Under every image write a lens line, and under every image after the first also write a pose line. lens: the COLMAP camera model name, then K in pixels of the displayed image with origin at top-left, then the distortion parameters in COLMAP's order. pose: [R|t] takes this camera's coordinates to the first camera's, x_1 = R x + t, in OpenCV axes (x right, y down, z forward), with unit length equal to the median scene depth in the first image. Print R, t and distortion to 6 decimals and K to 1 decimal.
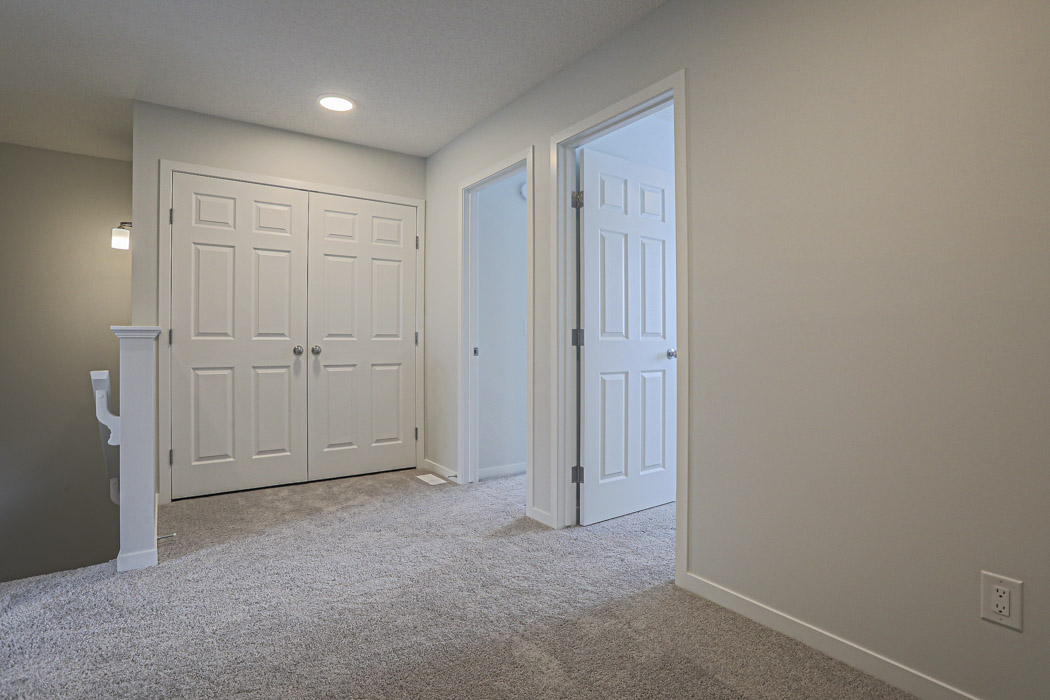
lens RADIAL K [[527.1, 0, 523.5], [0, 527.1, 340.4], [0, 0, 1]] dist [-0.071752, 0.032039]
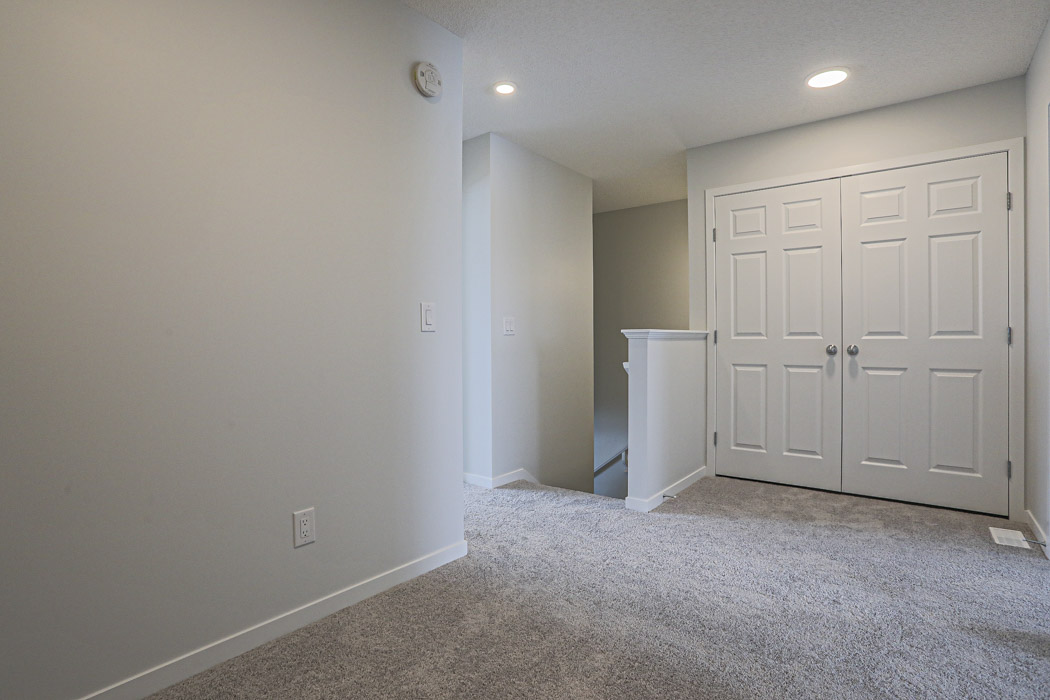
lens RADIAL K [[527.1, 0, 523.5], [0, 527.1, 340.4], [0, 0, 1]] dist [-0.071752, 0.032039]
pose [[0.299952, -0.001922, -0.953952, 0.310591], [0.003796, 0.999992, -0.000821, 0.000429], [0.953947, -0.003375, 0.299957, 0.204906]]
